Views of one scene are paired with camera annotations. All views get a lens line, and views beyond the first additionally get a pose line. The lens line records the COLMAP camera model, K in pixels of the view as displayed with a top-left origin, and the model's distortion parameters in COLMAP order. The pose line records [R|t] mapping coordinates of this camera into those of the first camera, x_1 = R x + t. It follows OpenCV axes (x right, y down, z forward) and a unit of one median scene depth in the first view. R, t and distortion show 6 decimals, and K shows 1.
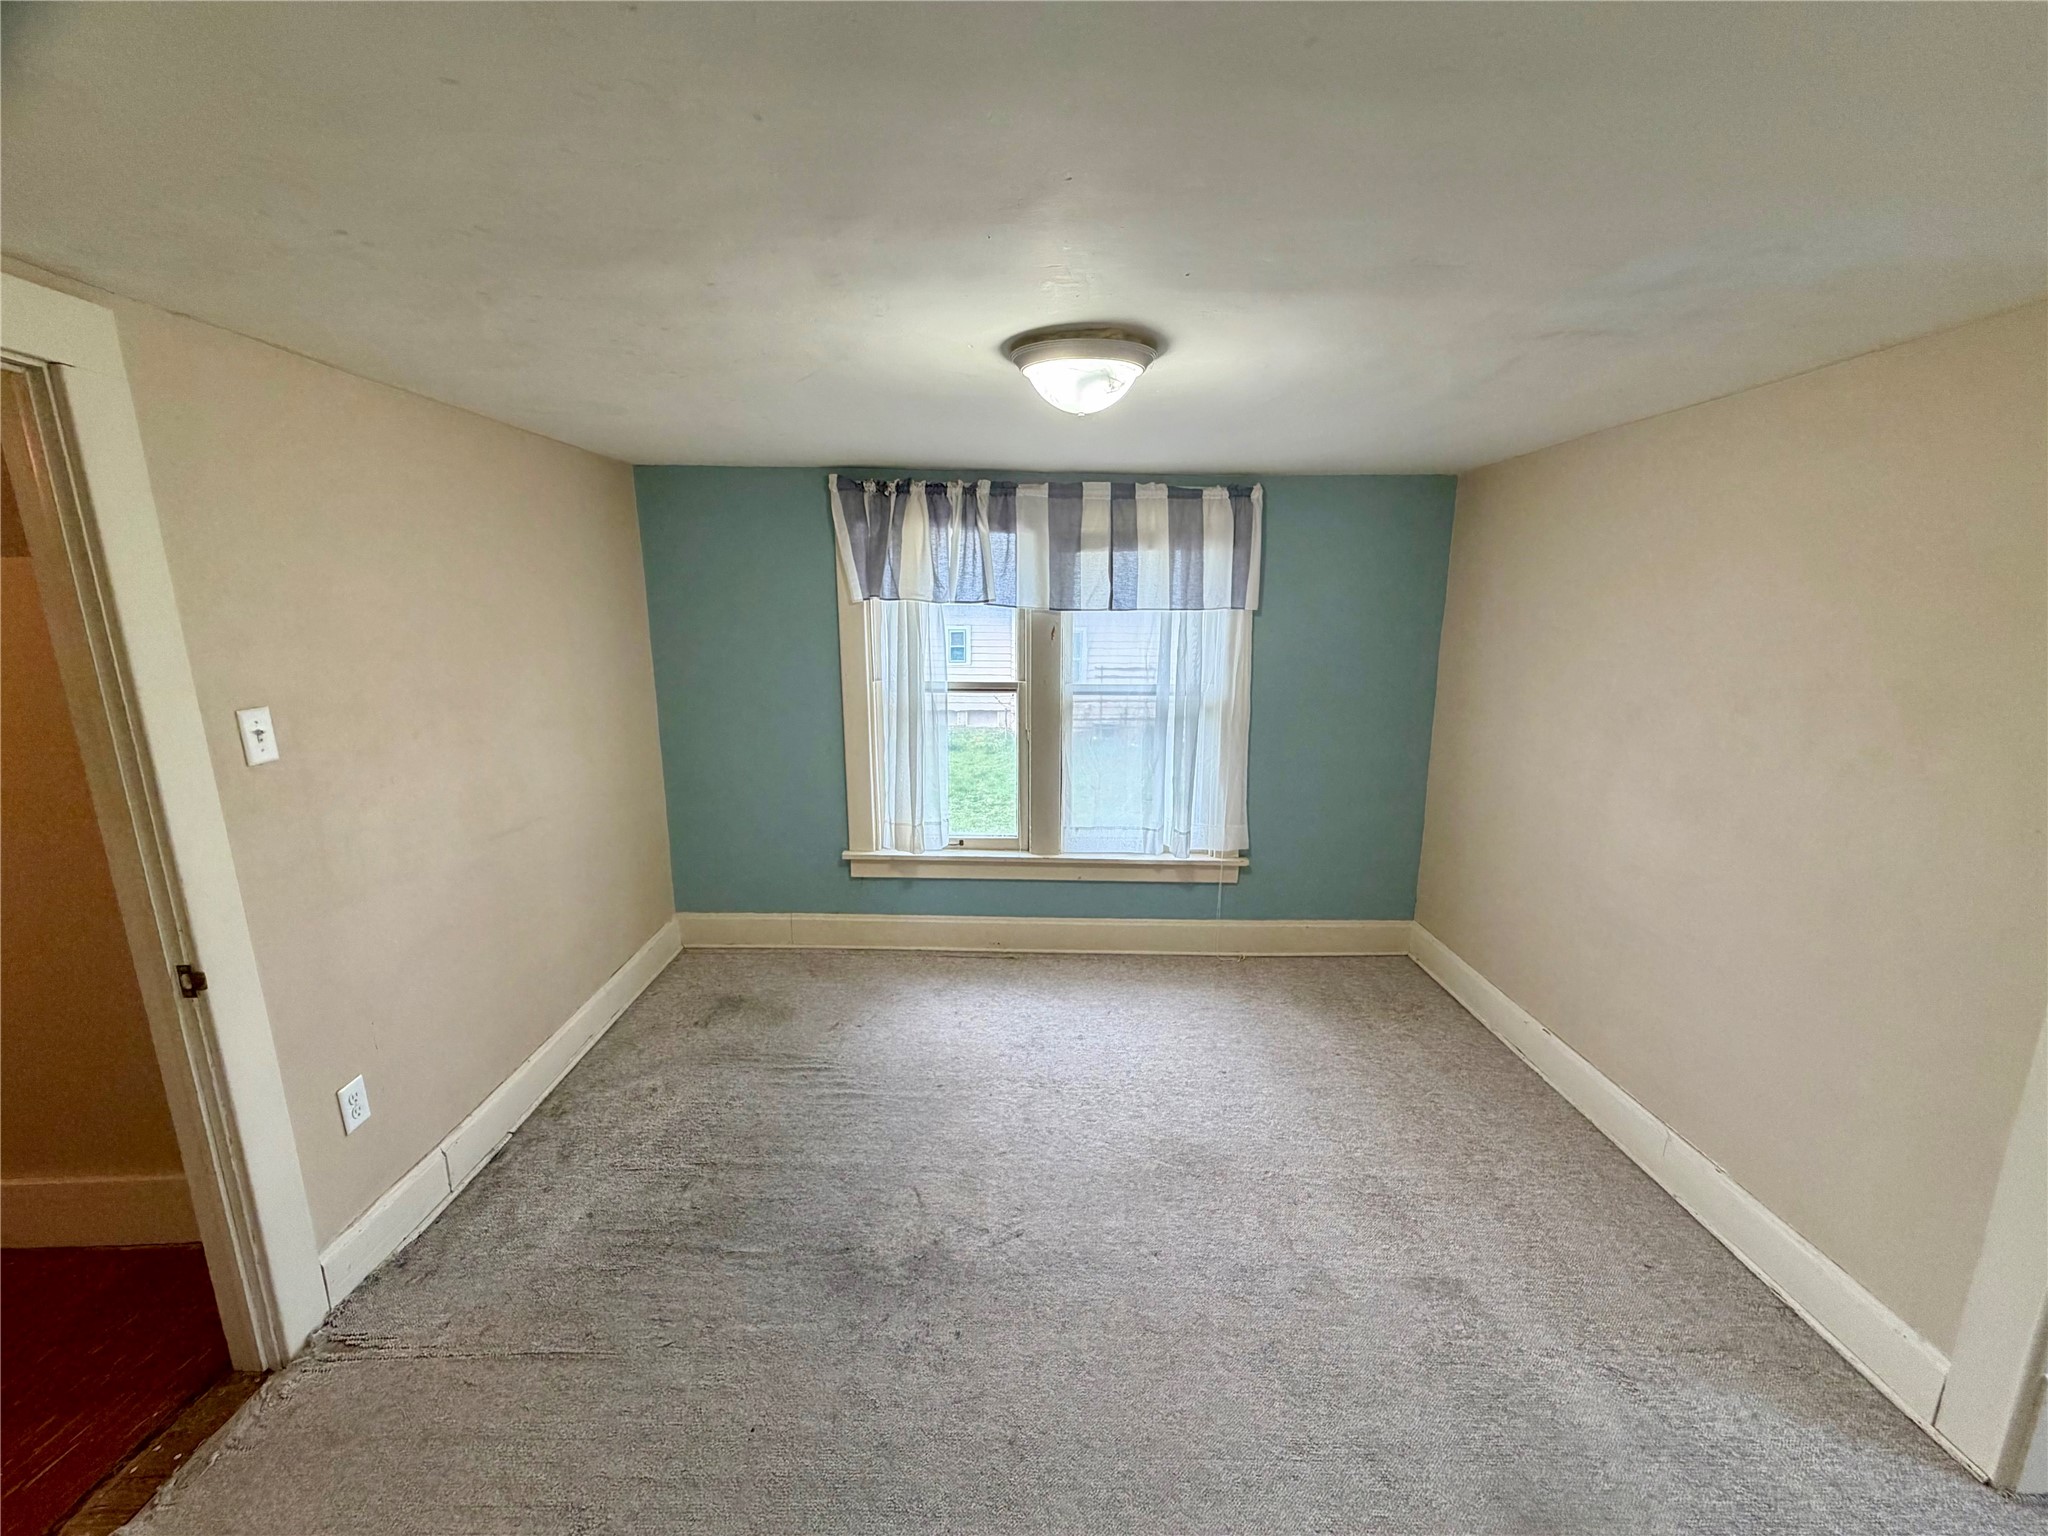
lens RADIAL K [[820.6, 0, 1015.8], [0, 820.6, 776.3], [0, 0, 1]] dist [0.000643, 0.000042]
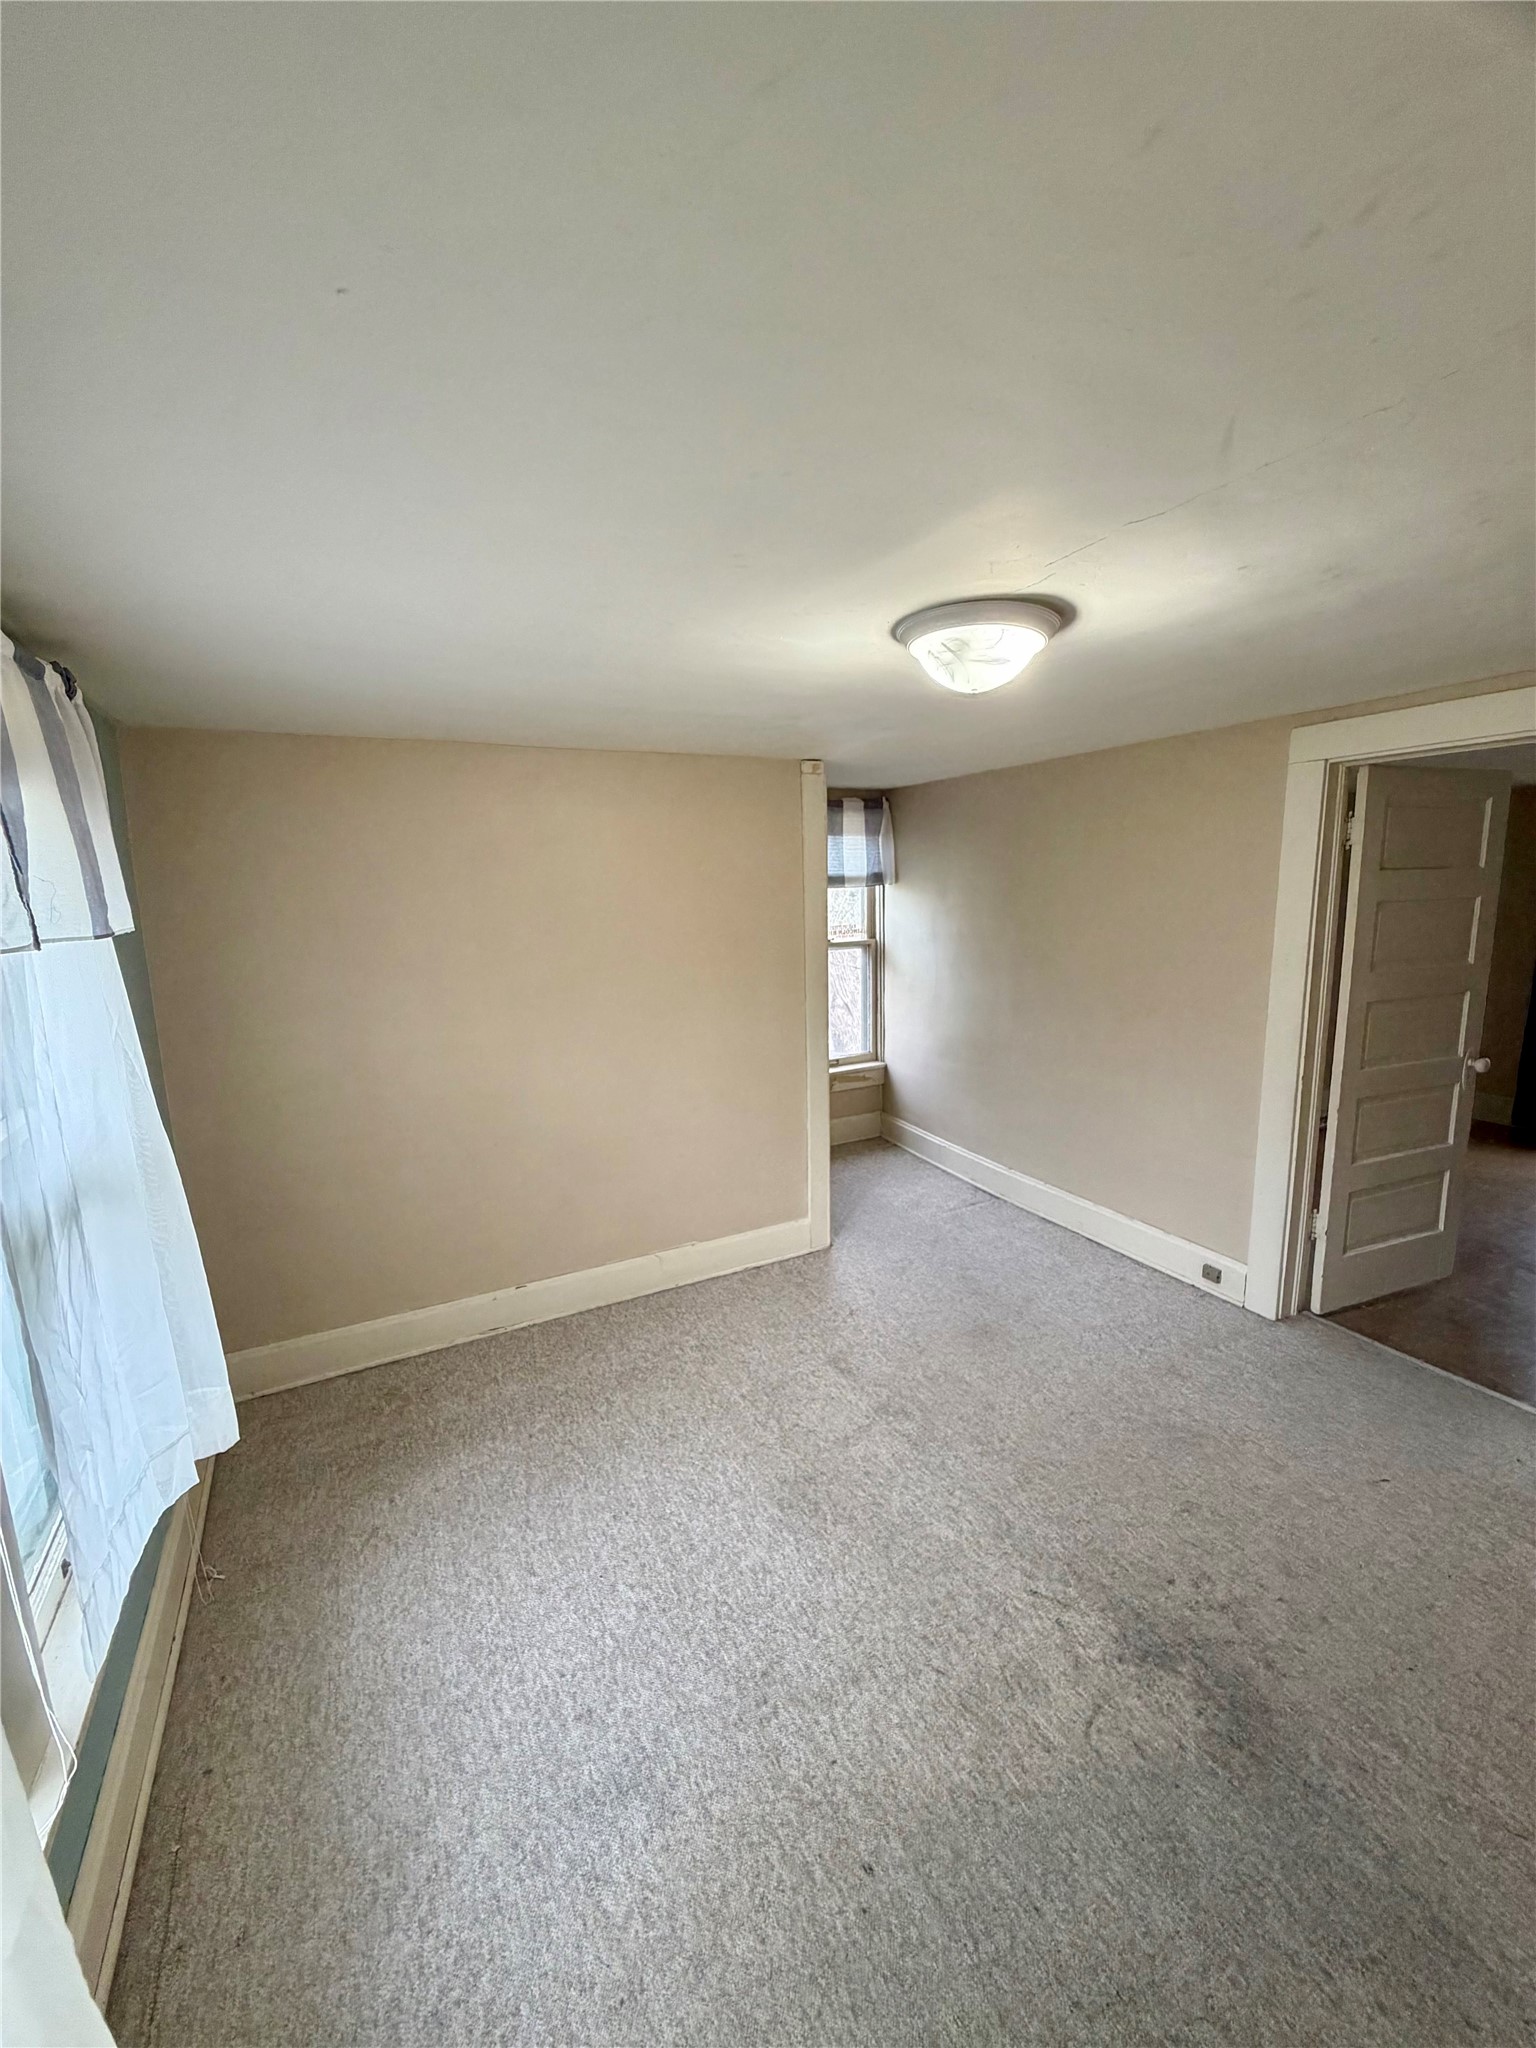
lens RADIAL K [[820.6, 0, 762.8], [0, 820.6, 1021.4], [0, 0, 1]] dist [0.000643, 0.000042]
pose [[-0.469692, -0.140097, 0.871643, -0.542095], [0.205129, 0.942988, 0.262099, -0.323029], [-0.858668, 0.301905, -0.414176, 1.406232]]
